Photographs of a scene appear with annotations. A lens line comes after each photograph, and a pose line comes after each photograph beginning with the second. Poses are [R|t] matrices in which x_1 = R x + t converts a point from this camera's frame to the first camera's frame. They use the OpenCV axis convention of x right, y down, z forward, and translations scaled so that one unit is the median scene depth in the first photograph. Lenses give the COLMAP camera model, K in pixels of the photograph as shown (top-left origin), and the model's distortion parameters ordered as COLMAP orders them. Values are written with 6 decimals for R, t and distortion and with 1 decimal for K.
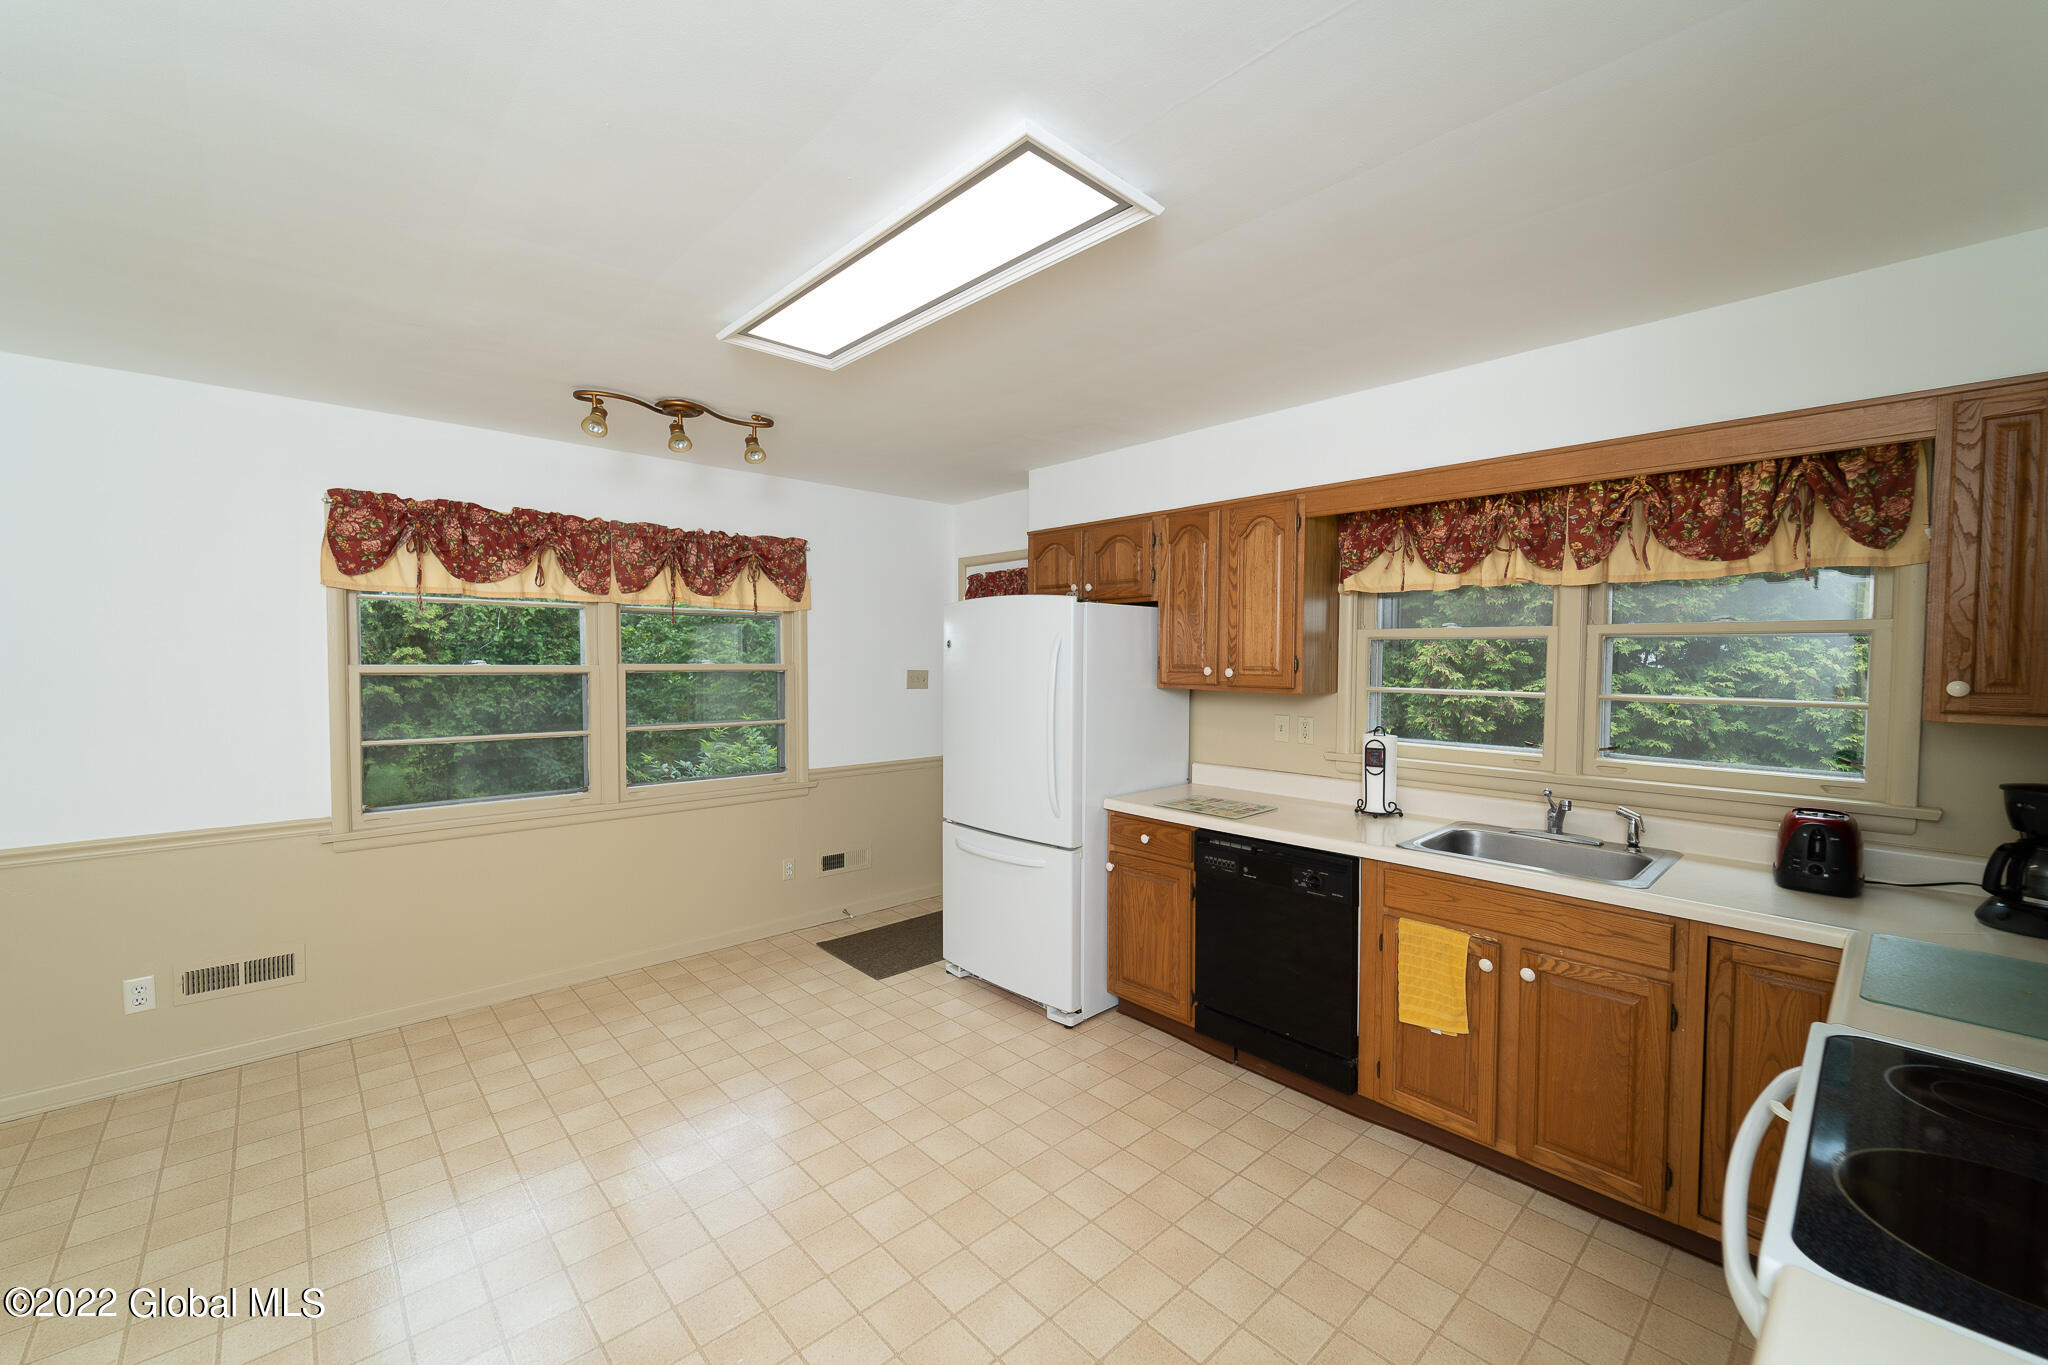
lens RADIAL K [[812.9, 0, 1026.1], [0, 812.9, 671.4], [0, 0, 1]] dist [0.003383, -0.002269]
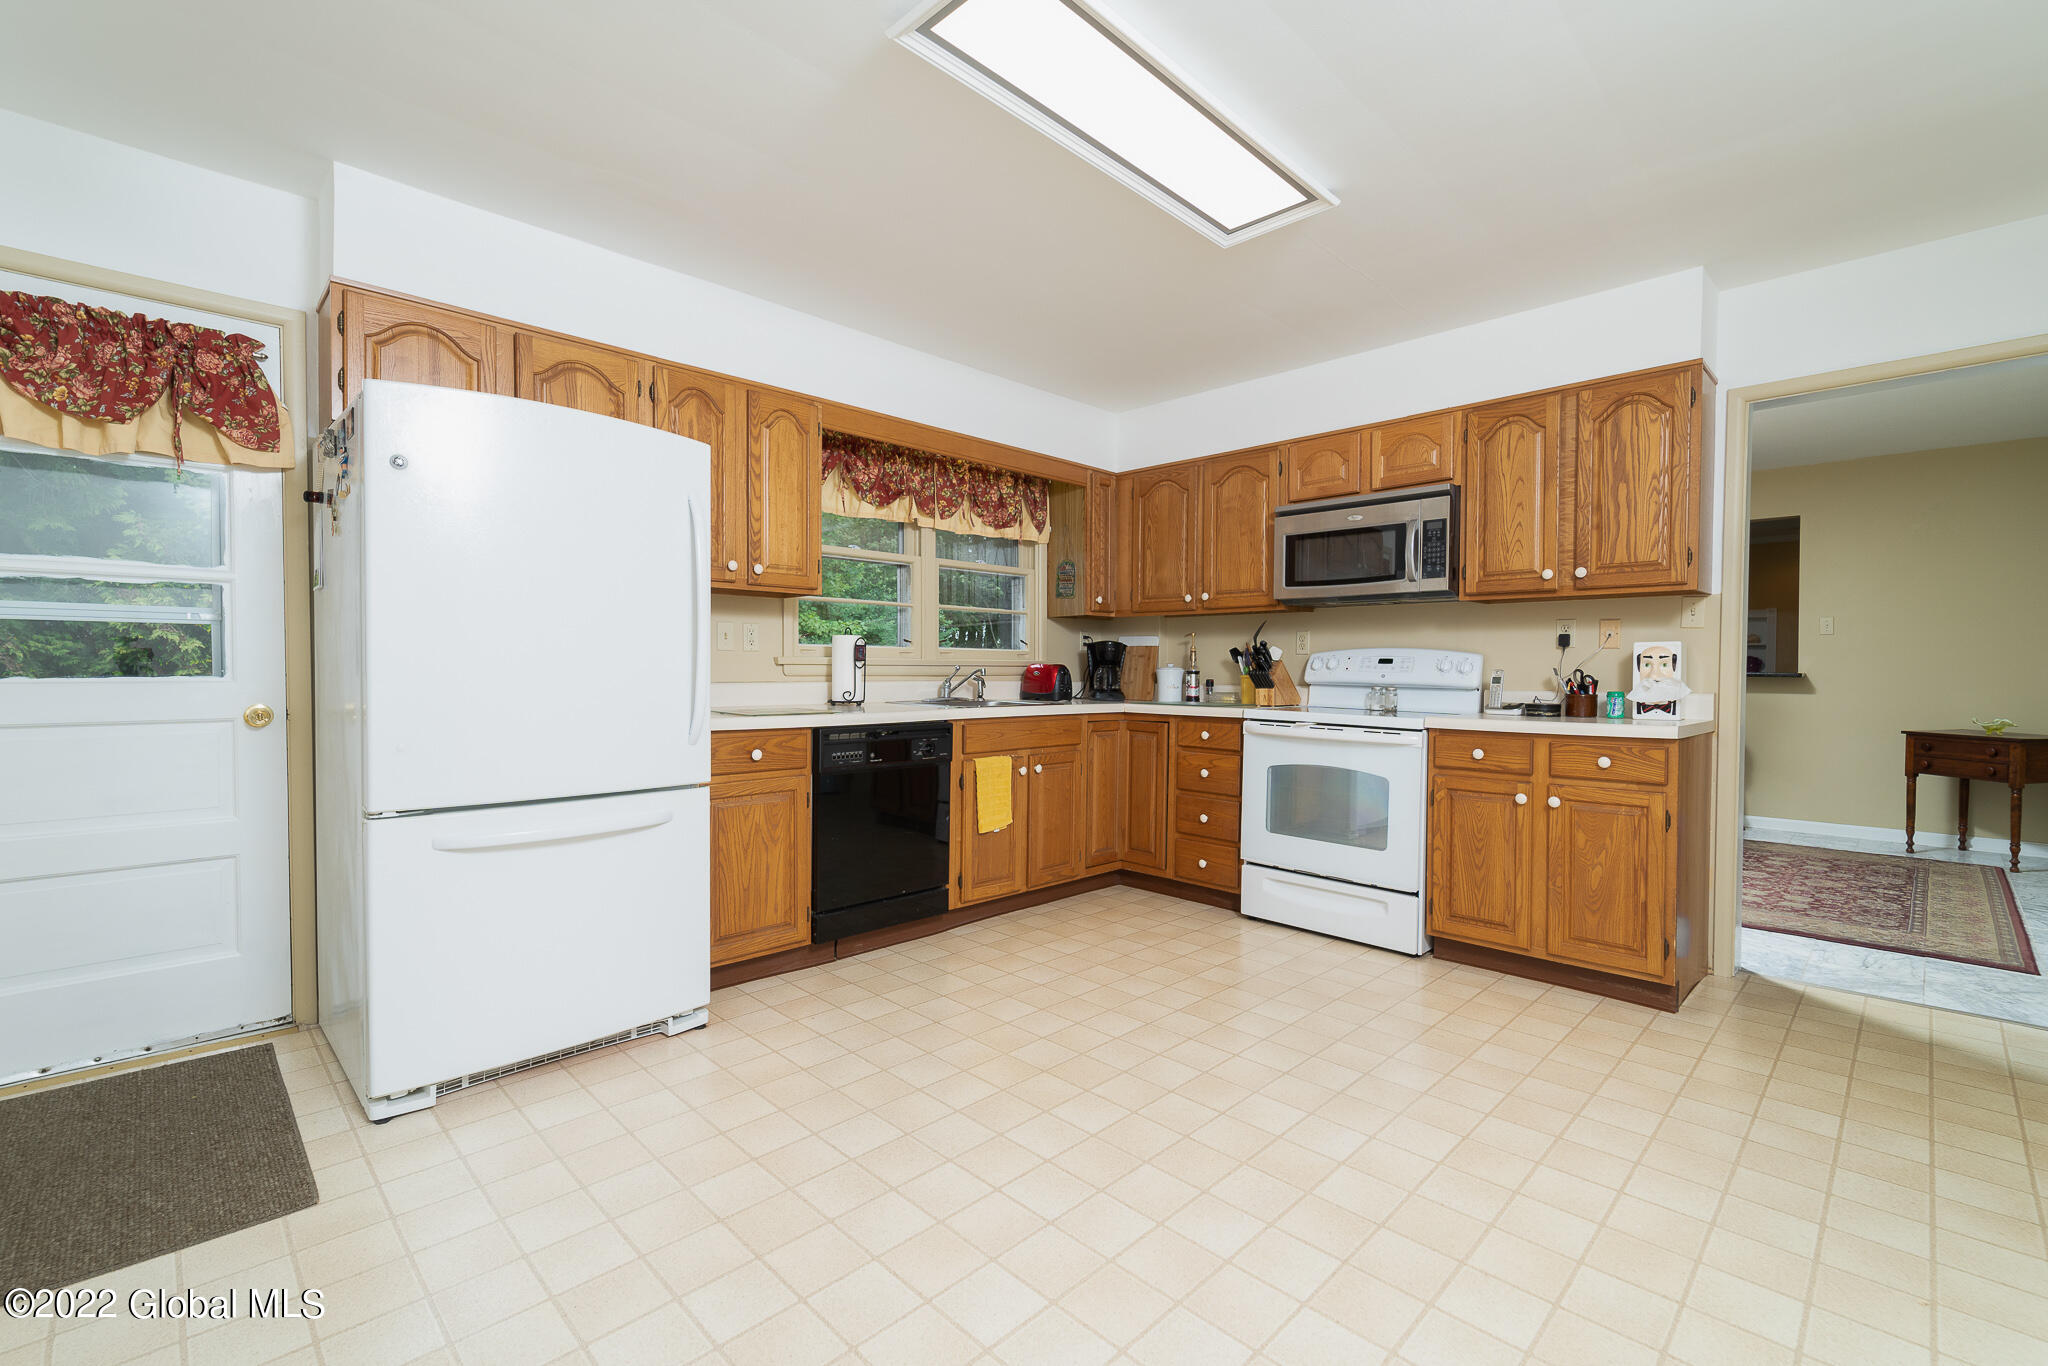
lens RADIAL K [[888.9, 0, 1020.7], [0, 888.9, 678.9], [0, 0, 1]] dist [0.001267, -0.002471]
pose [[-0.022540, -0.016370, 0.999612, -0.978991], [0.017588, 0.999705, 0.016768, 0.144935], [-0.999591, 0.017959, -0.022245, 0.930952]]
